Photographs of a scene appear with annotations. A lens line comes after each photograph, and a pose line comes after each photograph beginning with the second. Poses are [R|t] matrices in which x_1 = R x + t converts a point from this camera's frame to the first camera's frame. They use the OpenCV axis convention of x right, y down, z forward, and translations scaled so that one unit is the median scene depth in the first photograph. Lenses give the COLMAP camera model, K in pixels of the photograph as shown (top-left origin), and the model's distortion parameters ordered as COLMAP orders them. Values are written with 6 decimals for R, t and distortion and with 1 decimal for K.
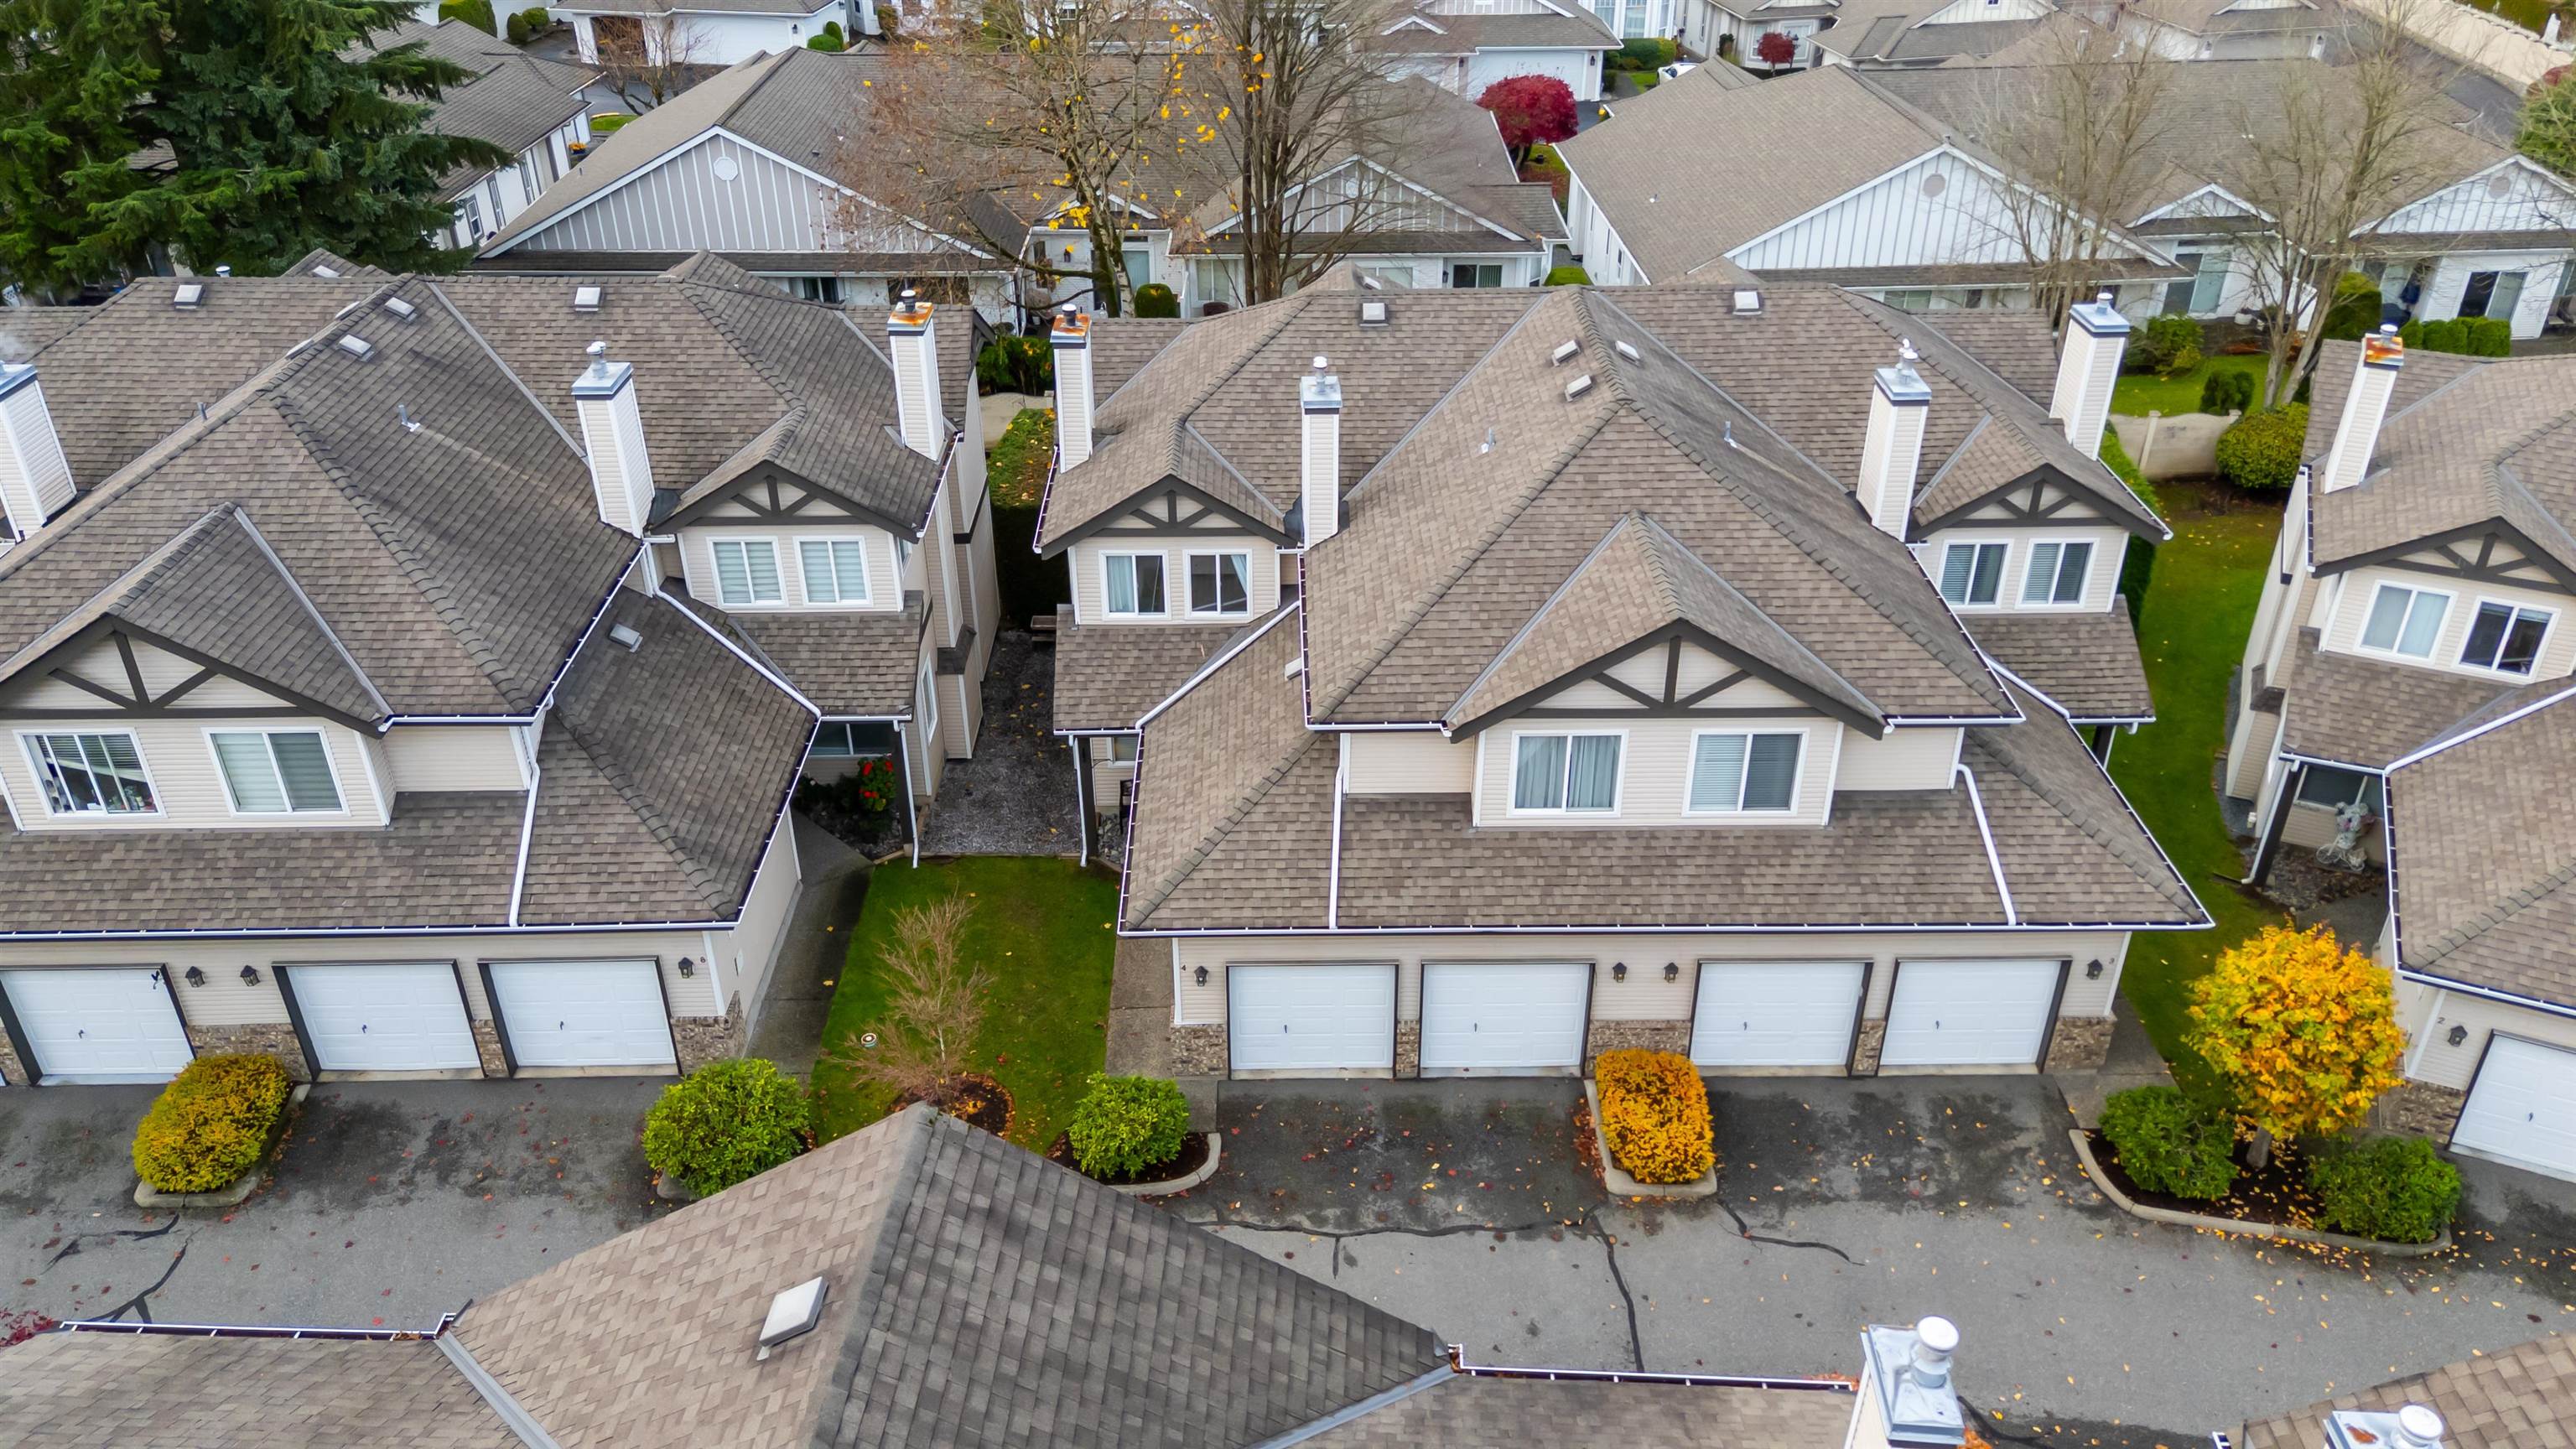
lens RADIAL K [[1901.7, 0, 1288.0], [0, 1901.7, 724.5], [0, 0, 1]] dist [0.051431, -0.010311]
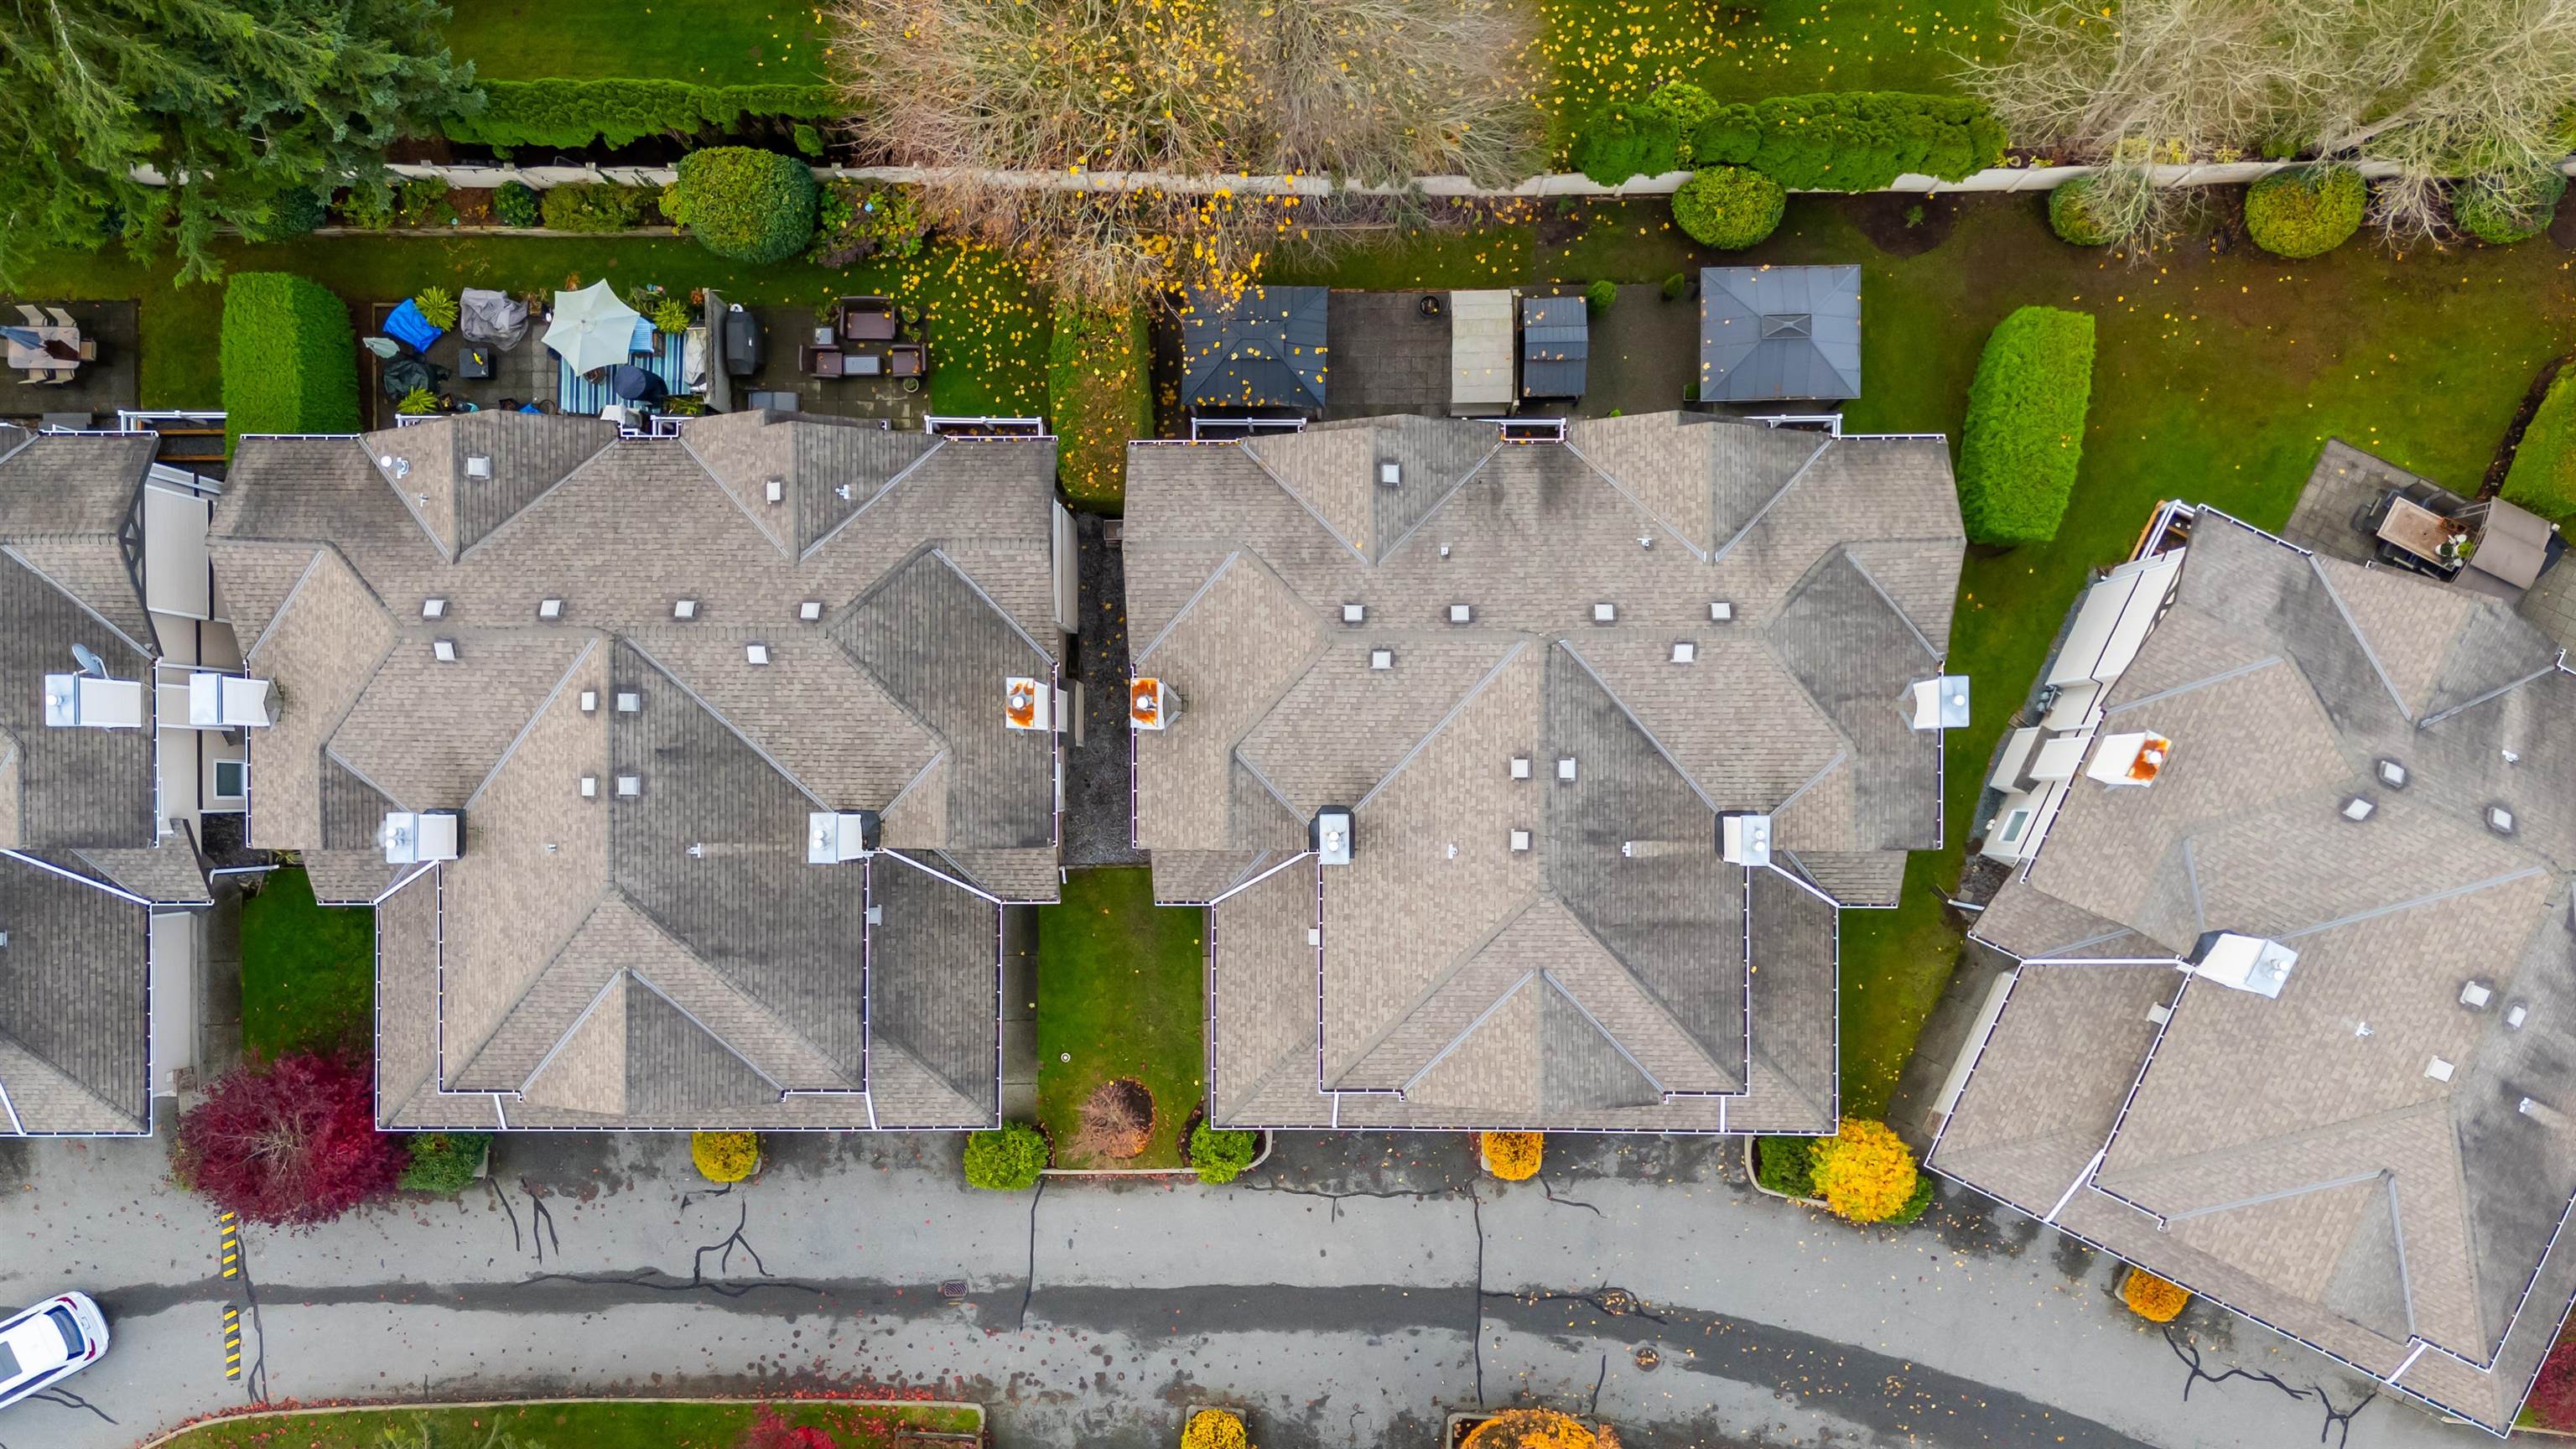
lens RADIAL K [[2009.1, 0, 1283.0], [0, 2009.1, 814.6], [0, 0, 1]] dist [0.106900, -0.003825]
pose [[0.999739, 0.011950, -0.019457, 0.008536], [0.010790, 0.503731, 0.863793, -1.601450], [0.020124, -0.863778, 0.503471, 0.301042]]
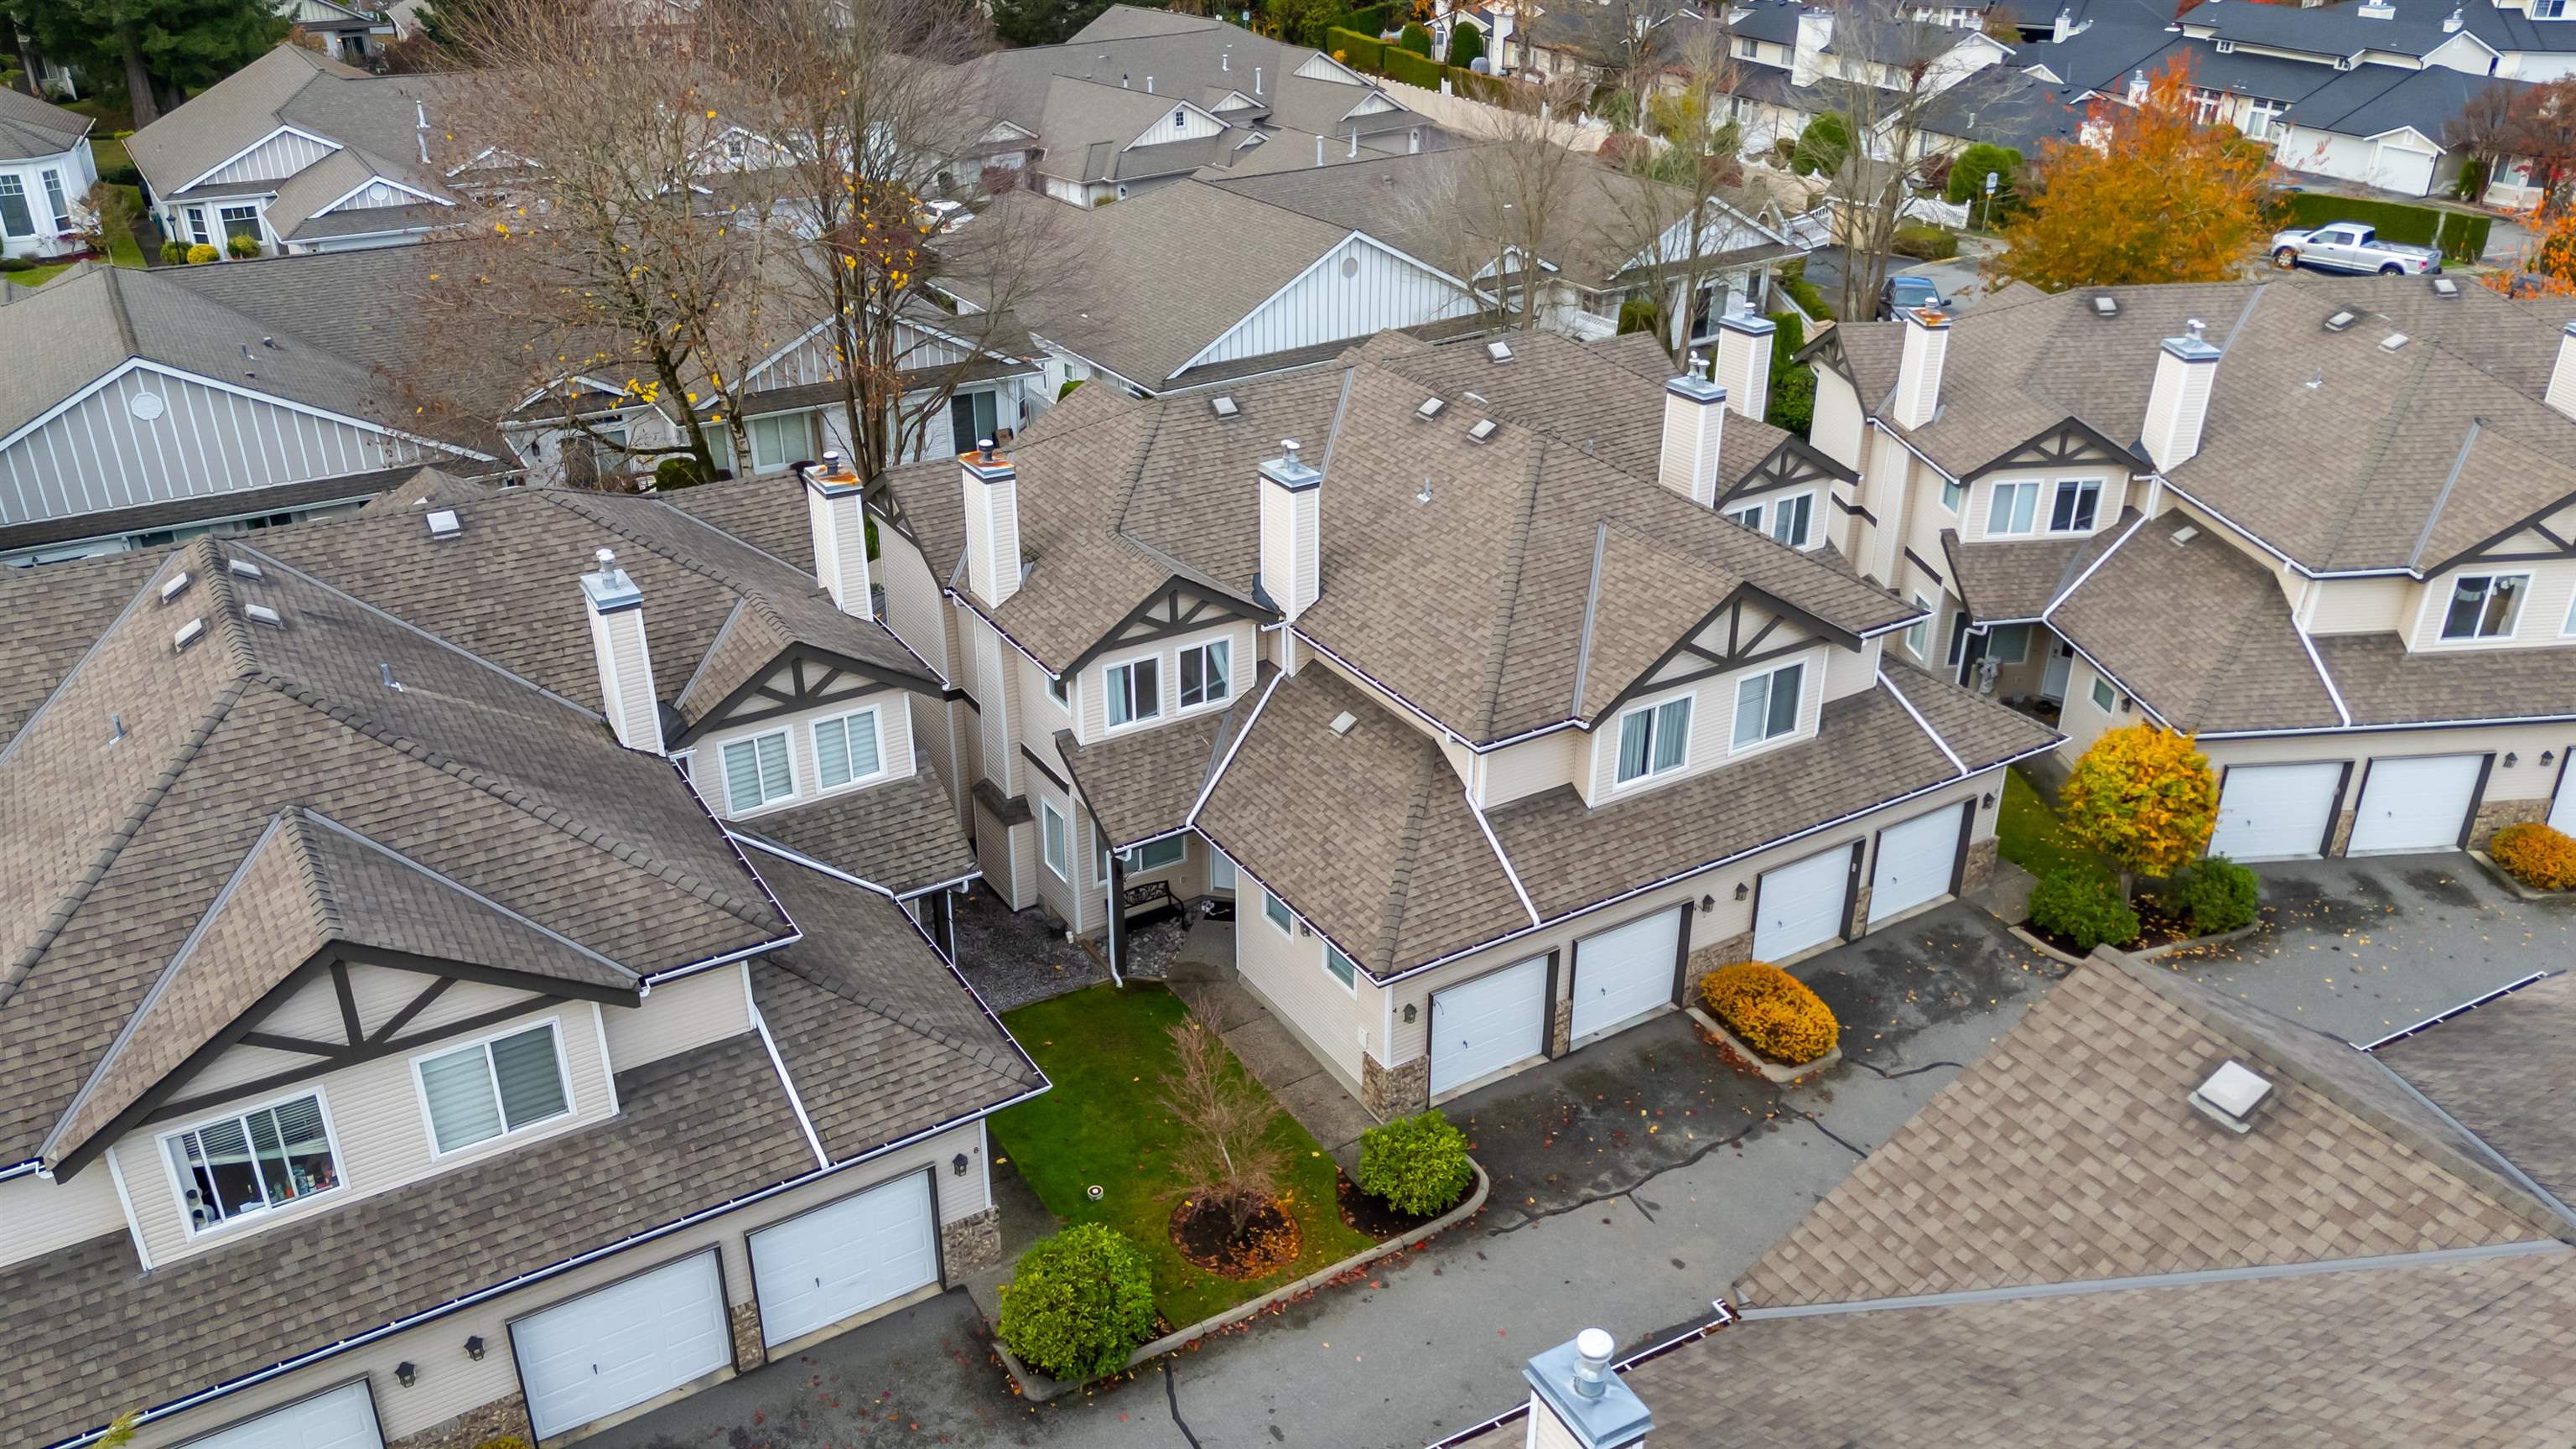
lens RADIAL K [[1926.5, 0, 1288.0], [0, 1926.5, 724.5], [0, 0, 1]] dist [0.050271, 0.001625]
pose [[0.855009, -0.225720, 0.466916, -0.573854], [0.261551, 0.965110, -0.012387, -0.026837], [-0.447829, 0.132713, 0.884215, 0.066717]]
